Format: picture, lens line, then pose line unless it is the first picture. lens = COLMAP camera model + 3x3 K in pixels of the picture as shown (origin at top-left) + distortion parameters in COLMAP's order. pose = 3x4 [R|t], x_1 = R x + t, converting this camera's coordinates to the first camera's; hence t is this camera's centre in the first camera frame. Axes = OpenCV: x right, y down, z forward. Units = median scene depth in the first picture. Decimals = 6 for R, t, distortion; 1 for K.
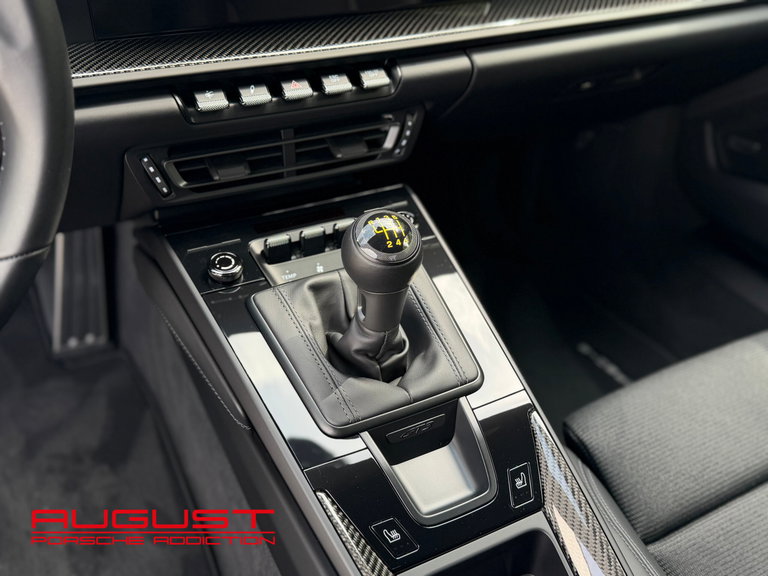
lens RADIAL K [[731.7, 0, 387.3], [0, 731.7, 291.5], [0, 0, 1]] dist [0.110836, 0.000000]
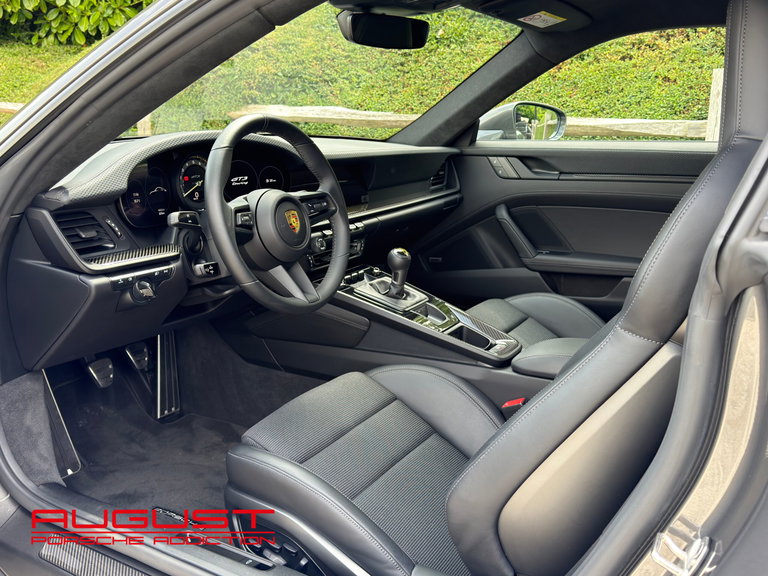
lens RADIAL K [[721.4, 0, 398.9], [0, 721.4, 296.3], [0, 0, 1]] dist [0.034651, 0.000000]
pose [[0.840879, -0.163337, 0.515988, -1.506284], [0.324980, 0.914751, -0.240037, 0.774378], [-0.432794, 0.369528, 0.822276, -1.459050]]
